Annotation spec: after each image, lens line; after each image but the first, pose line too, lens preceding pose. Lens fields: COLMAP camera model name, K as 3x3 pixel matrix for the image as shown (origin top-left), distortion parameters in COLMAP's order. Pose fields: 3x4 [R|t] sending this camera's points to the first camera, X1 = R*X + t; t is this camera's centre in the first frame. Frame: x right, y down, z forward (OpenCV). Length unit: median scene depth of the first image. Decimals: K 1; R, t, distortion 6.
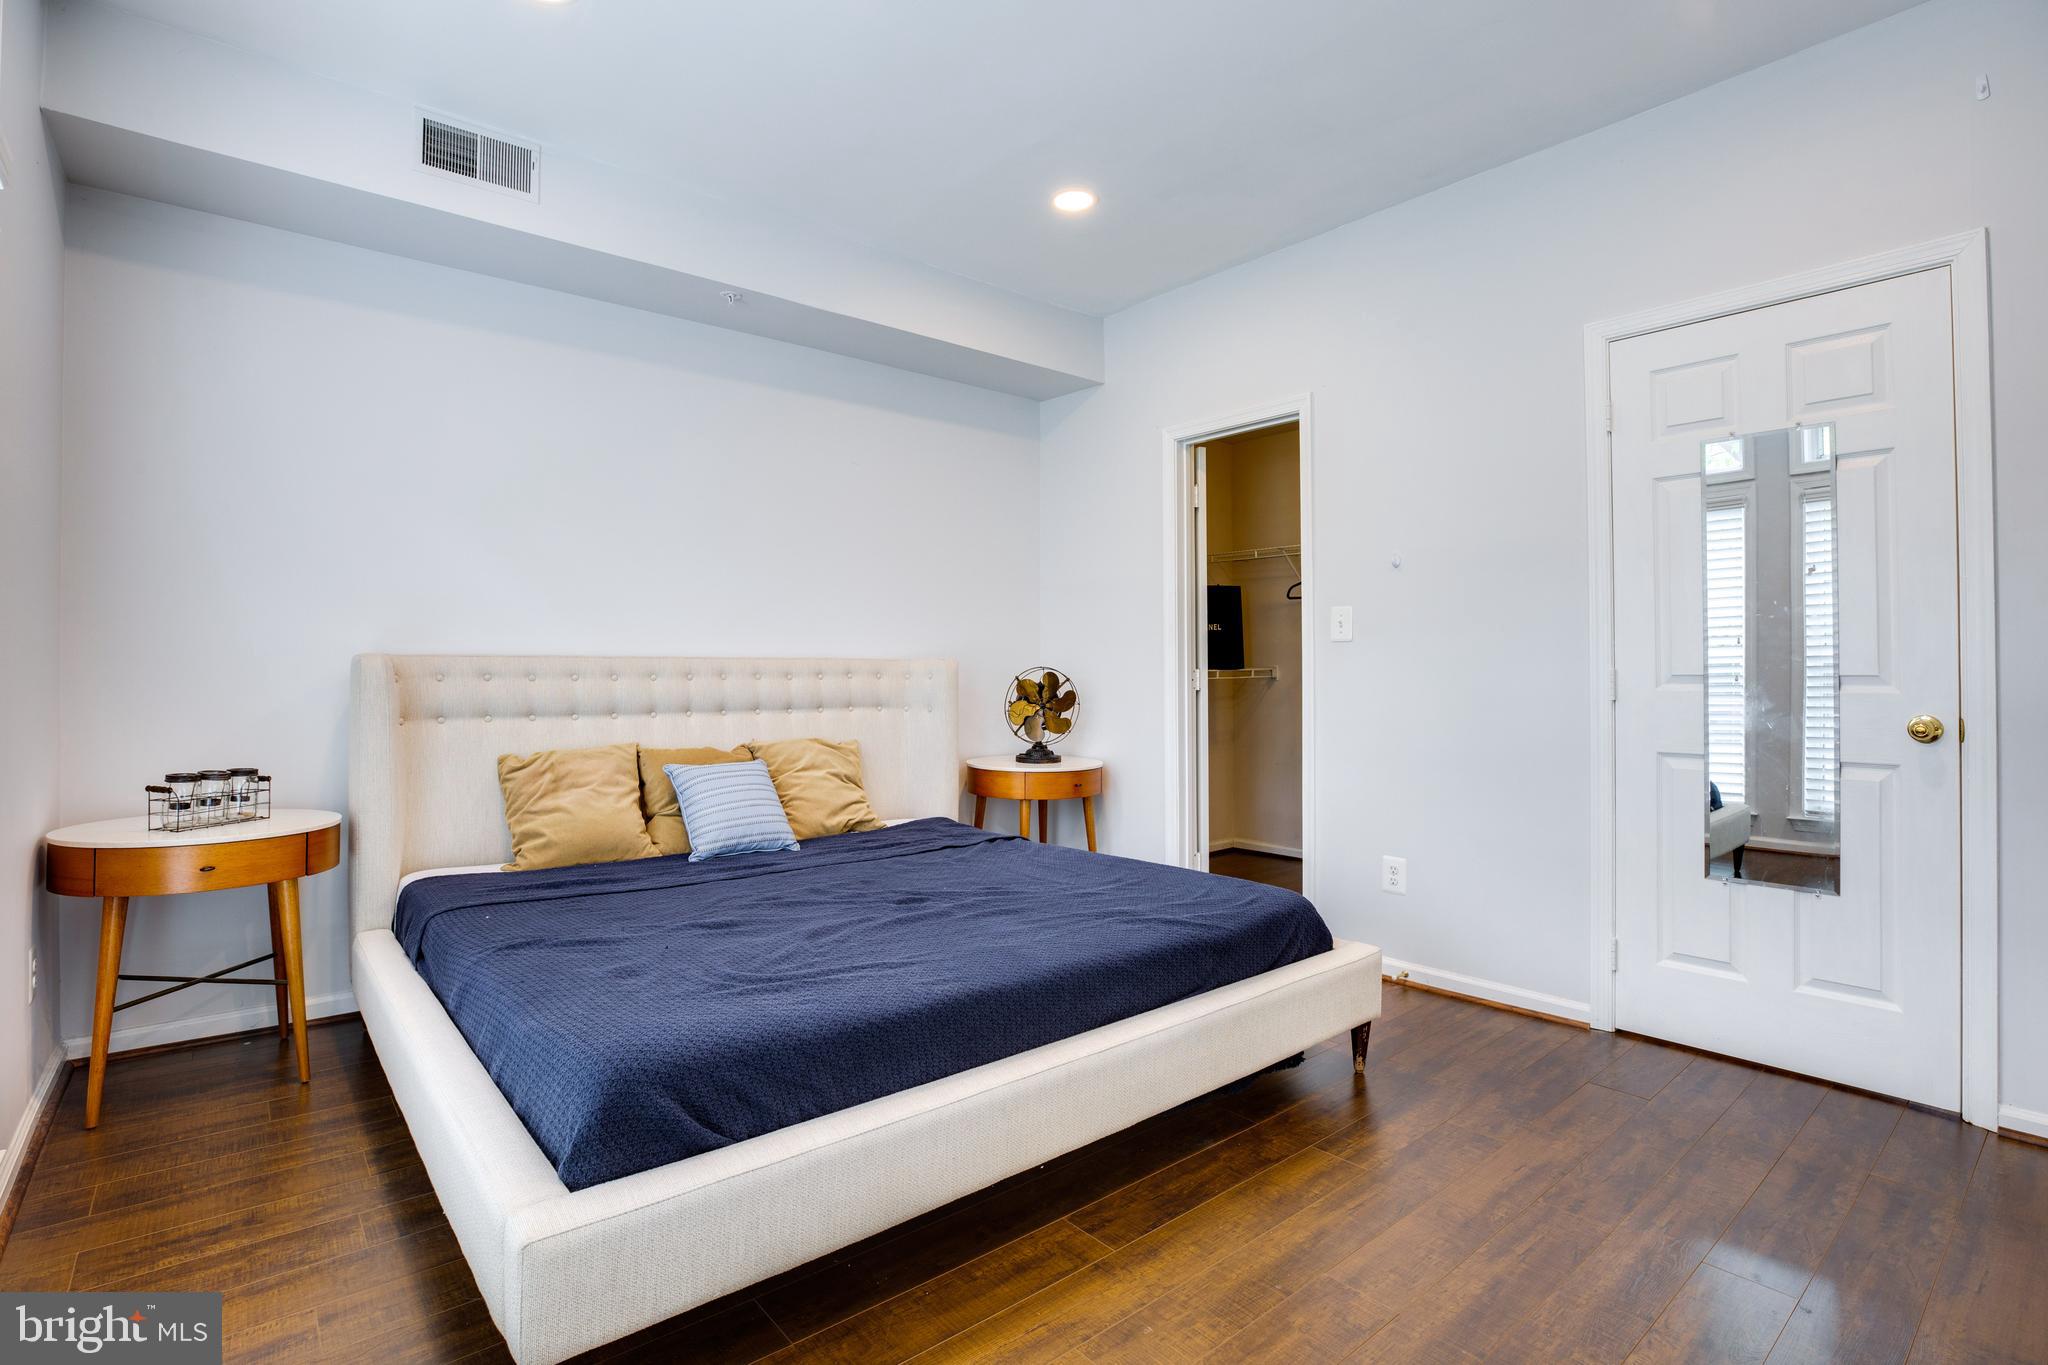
lens RADIAL K [[985.5, 0, 1030.1], [0, 985.5, 628.2], [0, 0, 1]] dist [-0.042282, 0.010745]
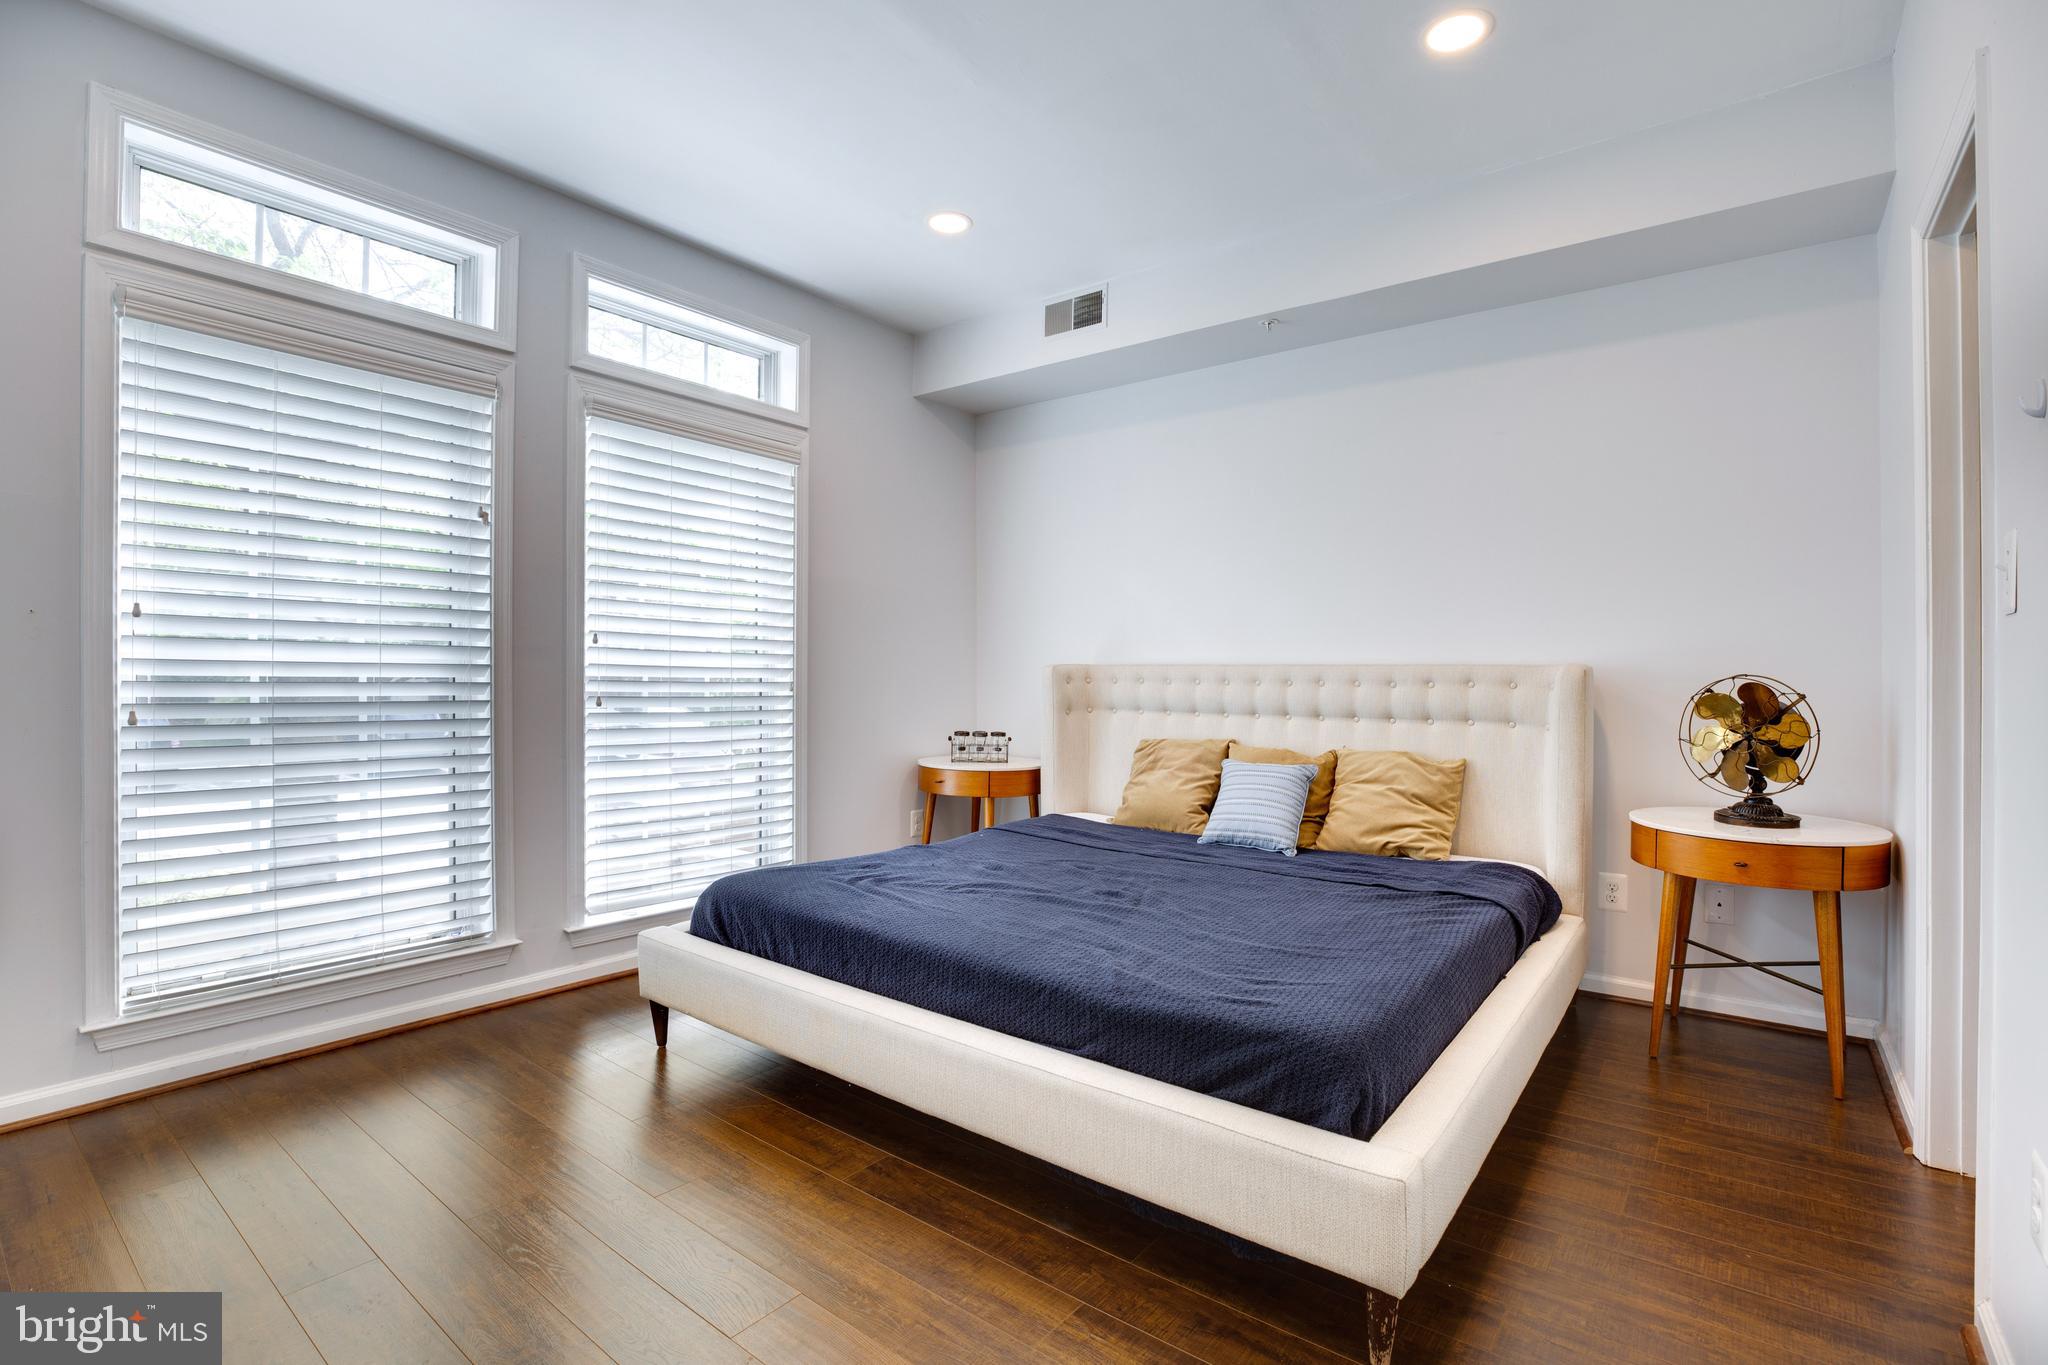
lens RADIAL K [[935.5, 0, 1009.6], [0, 935.5, 681.5], [0, 0, 1]] dist [0.000403, 0.000017]
pose [[0.204564, 0.010861, -0.978793, 0.699252], [0.038255, 0.999086, 0.019081, 0.019109], [0.978105, -0.041347, 0.203962, 0.571749]]
